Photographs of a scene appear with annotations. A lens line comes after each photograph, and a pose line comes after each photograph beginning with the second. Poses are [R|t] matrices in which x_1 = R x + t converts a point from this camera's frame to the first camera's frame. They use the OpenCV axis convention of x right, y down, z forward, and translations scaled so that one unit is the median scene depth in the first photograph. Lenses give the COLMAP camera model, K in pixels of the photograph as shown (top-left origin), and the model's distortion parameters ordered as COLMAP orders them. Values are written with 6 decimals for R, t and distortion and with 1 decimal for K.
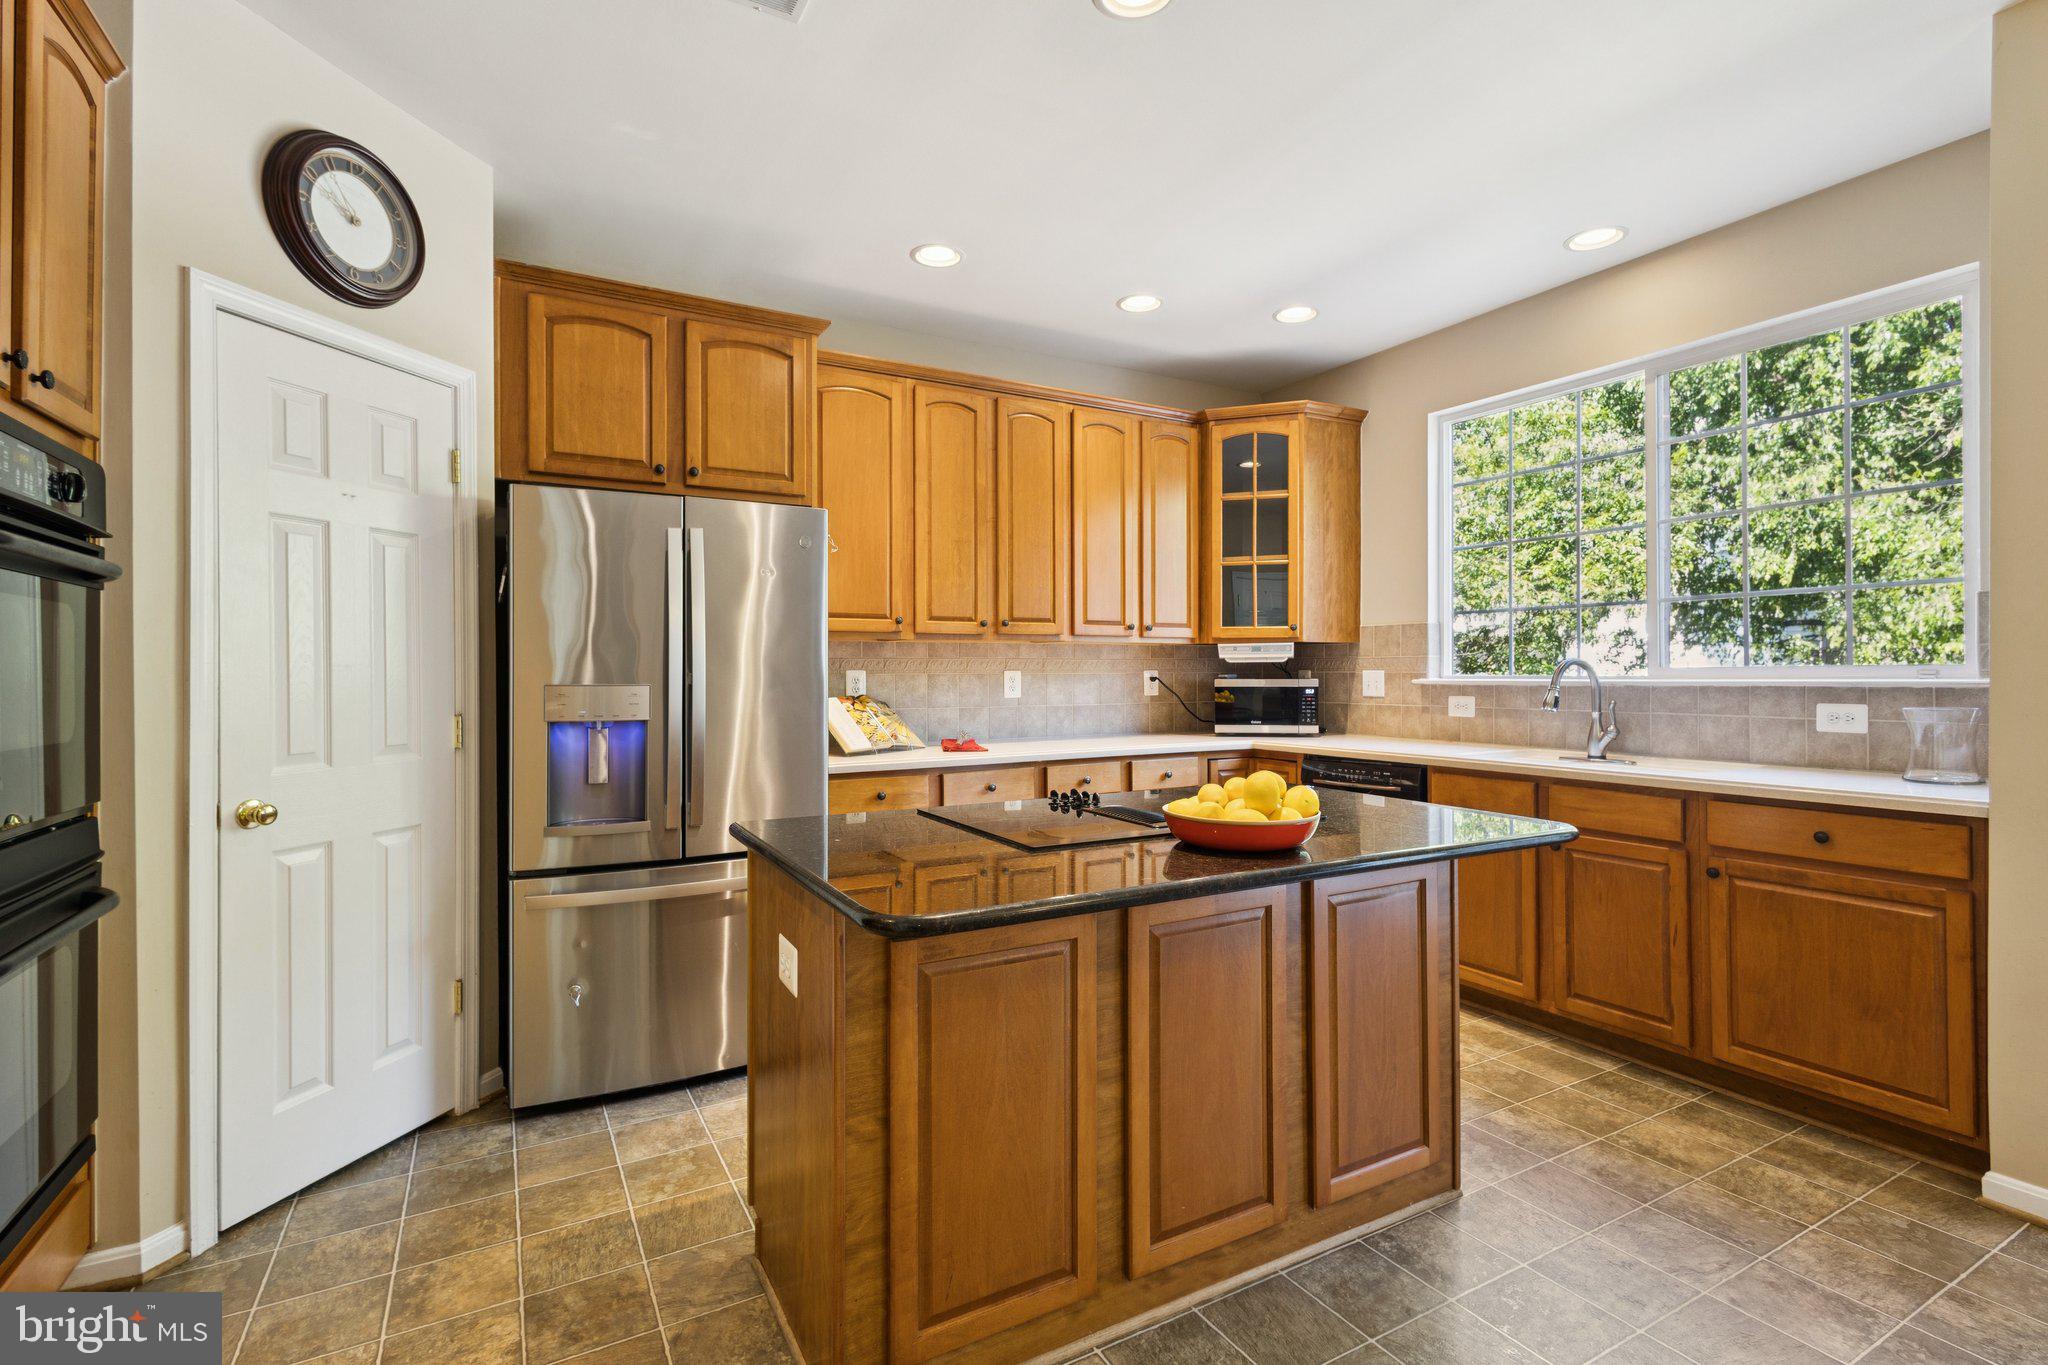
lens RADIAL K [[943.4, 0, 1024.1], [0, 943.4, 674.5], [0, 0, 1]] dist [0.019916, 0.000092]
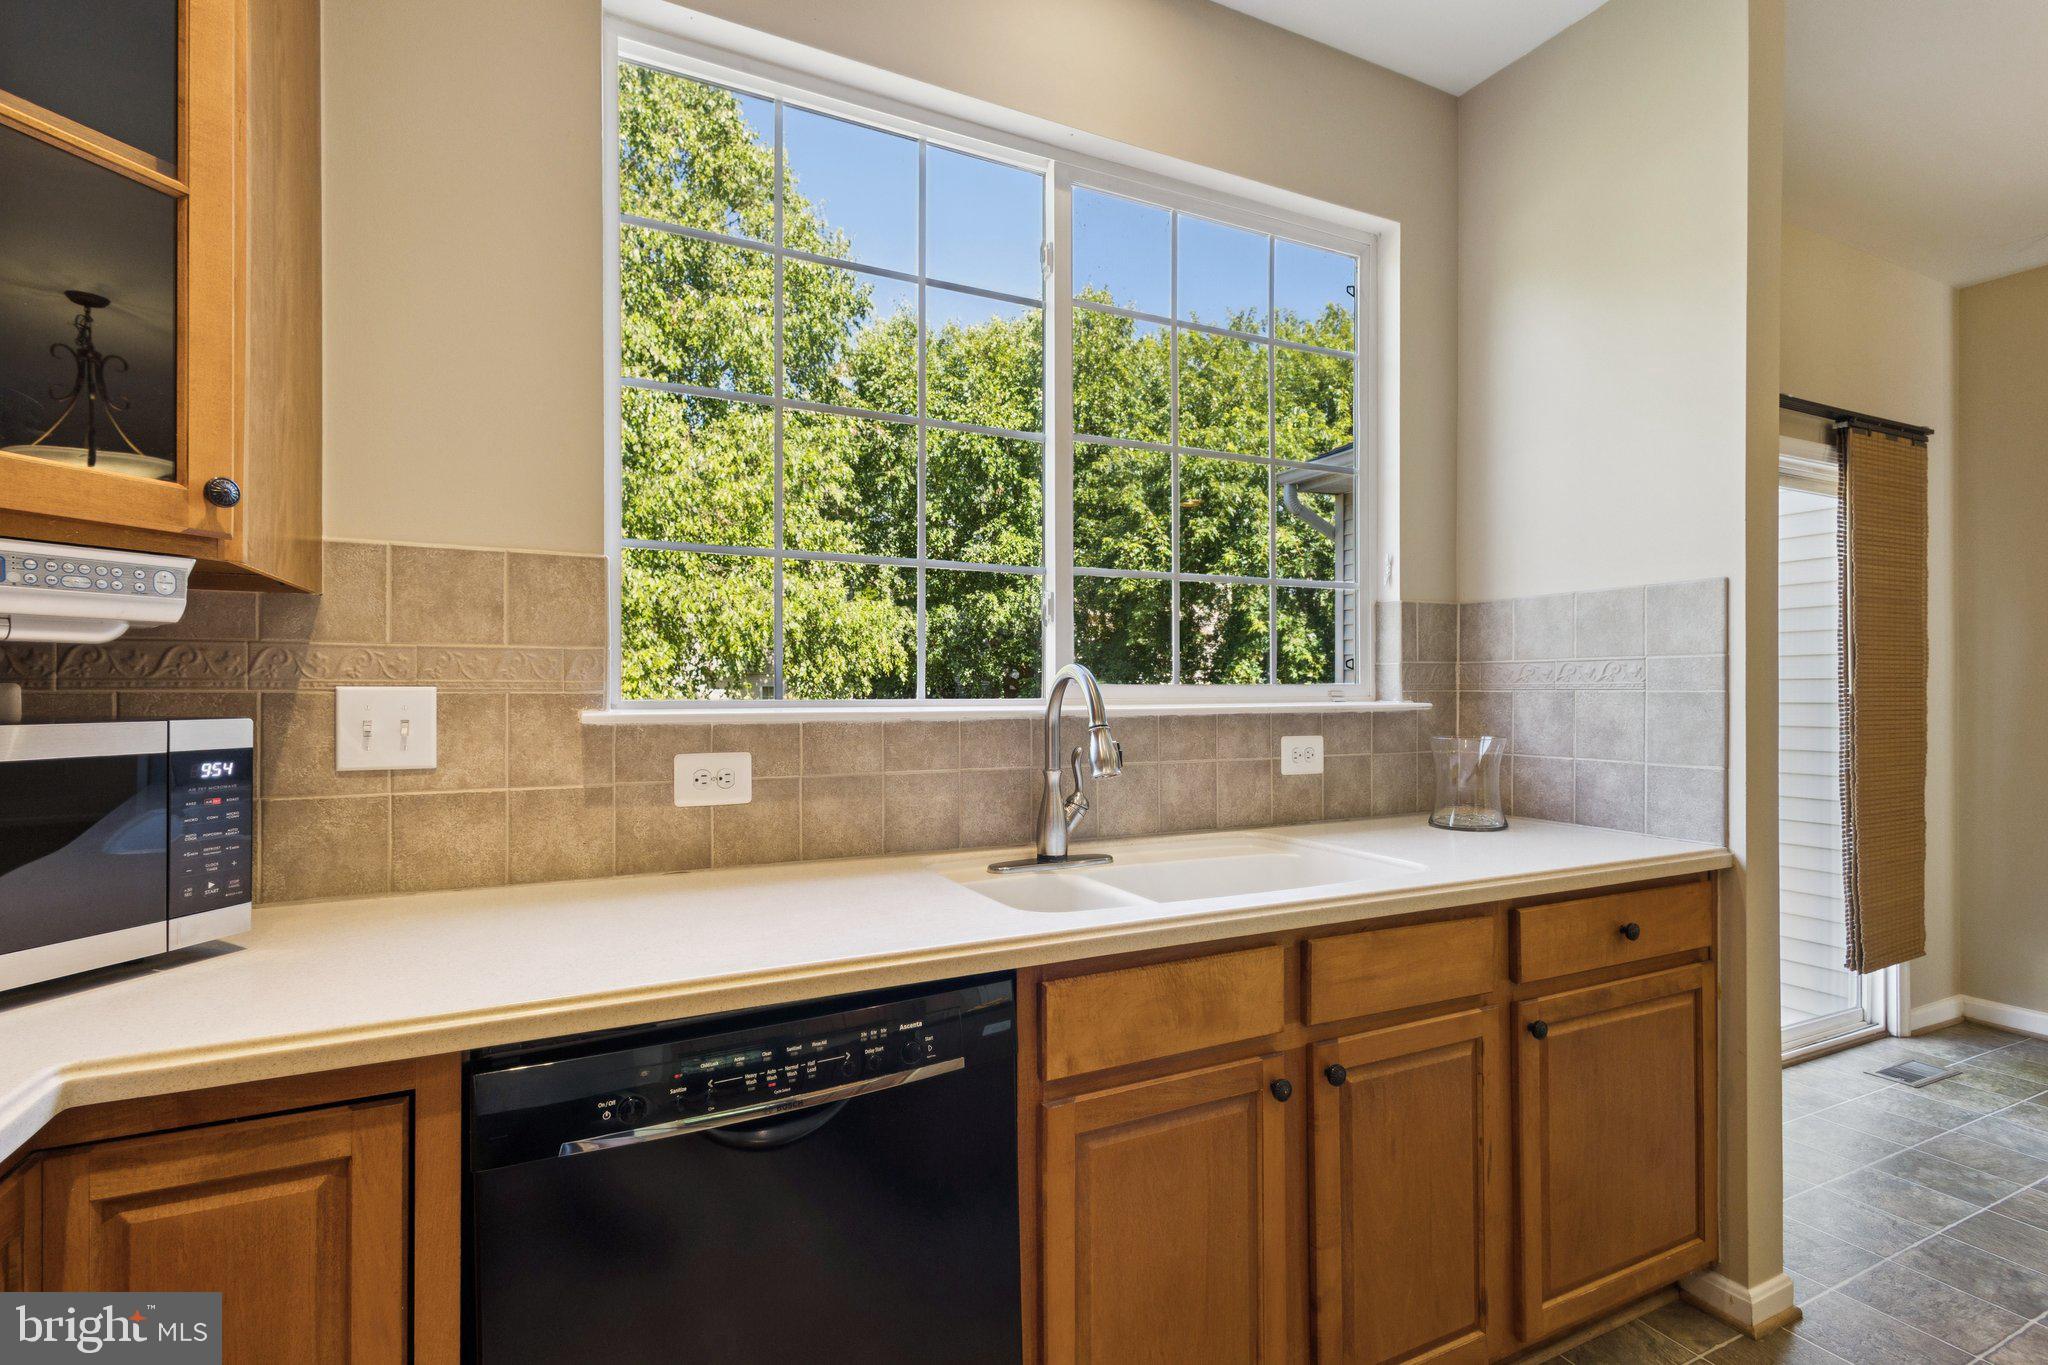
lens RADIAL K [[943.4, 0, 1024.0], [0, 943.4, 687.6], [0, 0, 1]] dist [0.019916, 0.000092]
pose [[0.053920, 0.009121, 0.998504, 0.073420], [0.002041, 0.999955, -0.009245, -0.000534], [-0.998543, 0.002536, 0.053899, 0.860650]]
